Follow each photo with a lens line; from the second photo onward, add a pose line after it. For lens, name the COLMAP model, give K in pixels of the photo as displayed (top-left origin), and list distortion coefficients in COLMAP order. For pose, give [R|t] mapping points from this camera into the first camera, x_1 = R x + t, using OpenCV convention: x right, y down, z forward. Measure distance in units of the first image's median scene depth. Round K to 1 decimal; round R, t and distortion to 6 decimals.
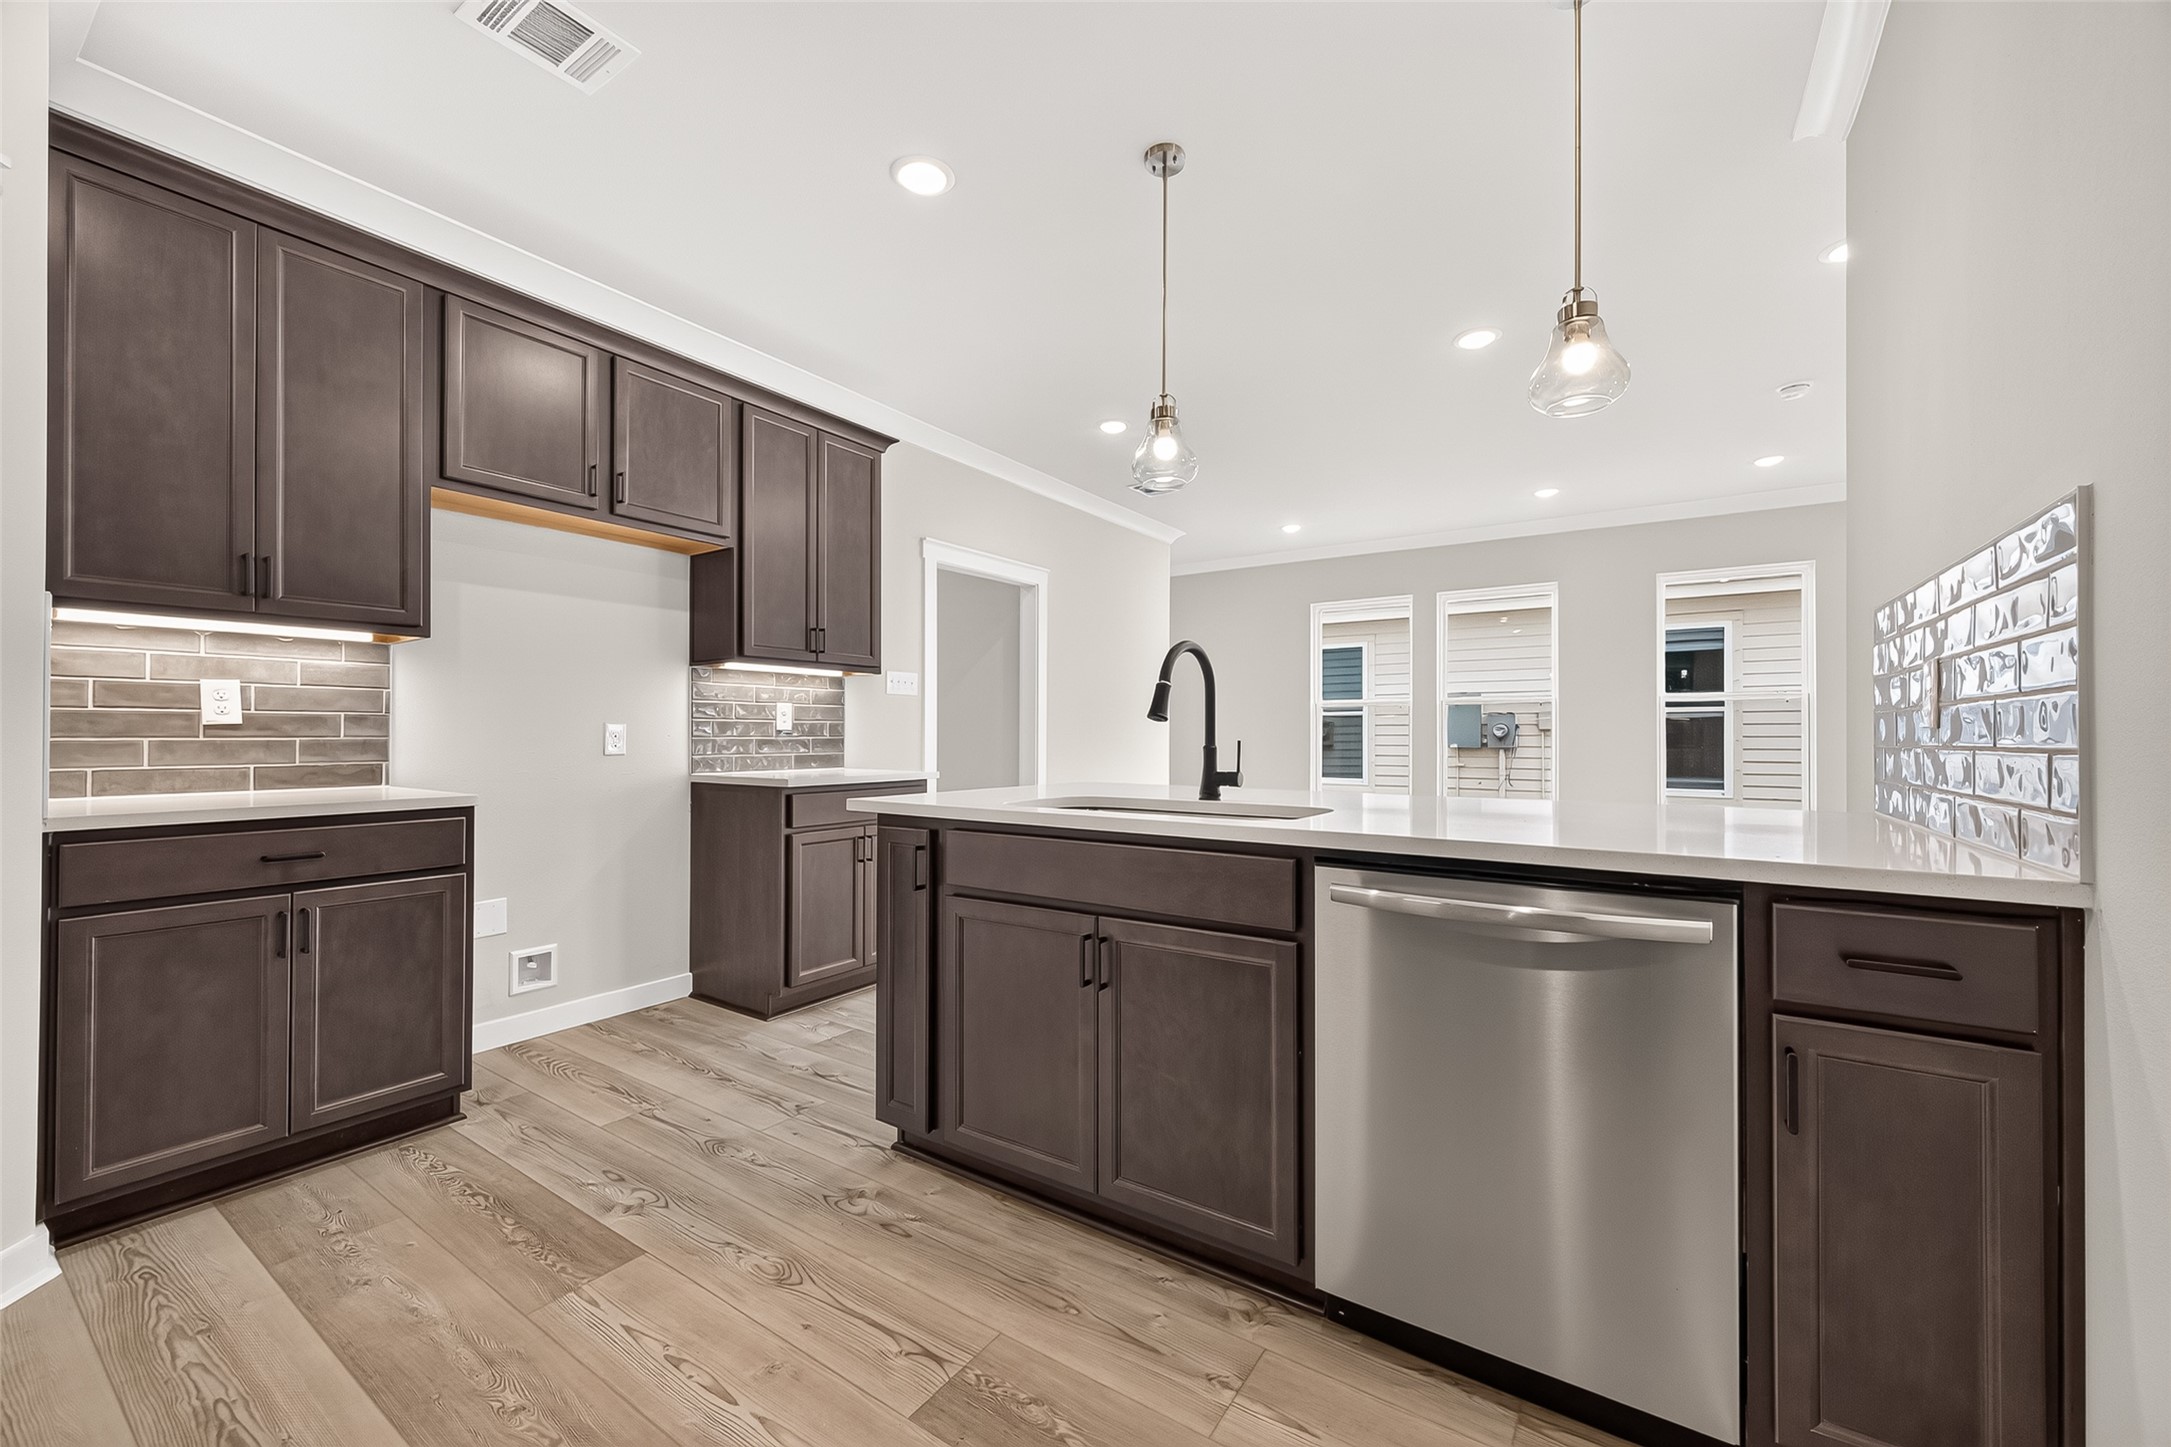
lens RADIAL K [[849.9, 0, 1085.5], [0, 849.9, 723.5], [0, 0, 1]] dist [0.025644, 0.000056]
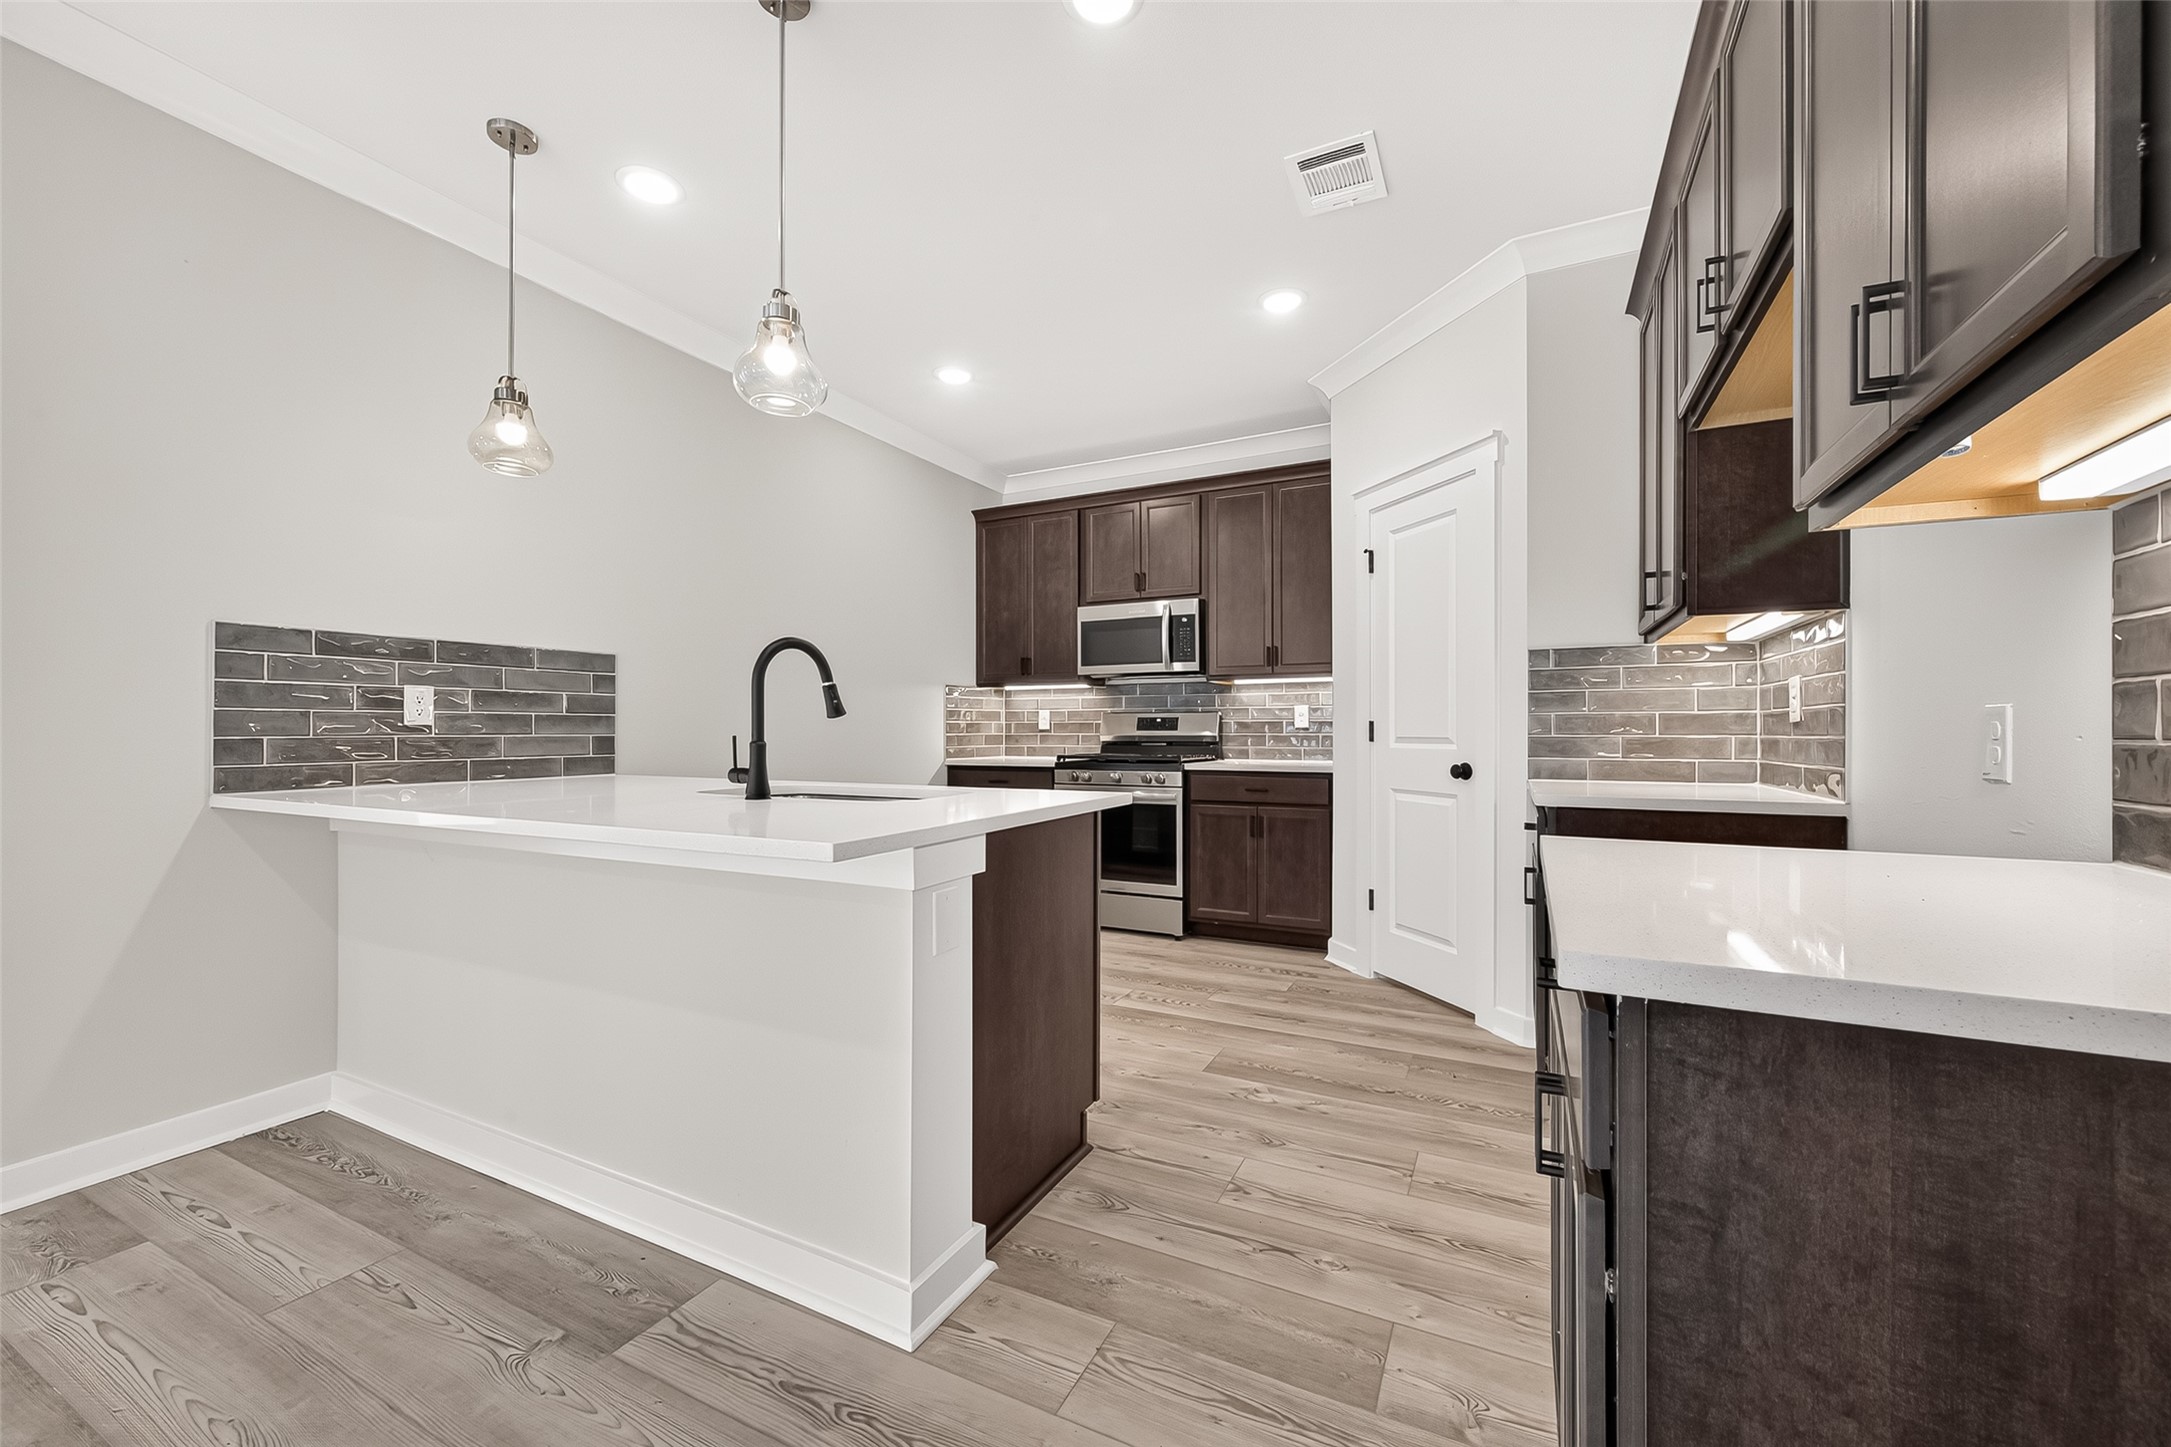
lens RADIAL K [[906.2, 0, 1105.2], [0, 906.2, 729.4], [0, 0, 1]] dist [-0.000185, -0.000621]
pose [[-0.992022, -0.002896, -0.126035, -0.100454], [-0.000938, 0.999878, -0.015591, 0.026218], [0.126065, -0.015348, -0.991903, 1.929314]]
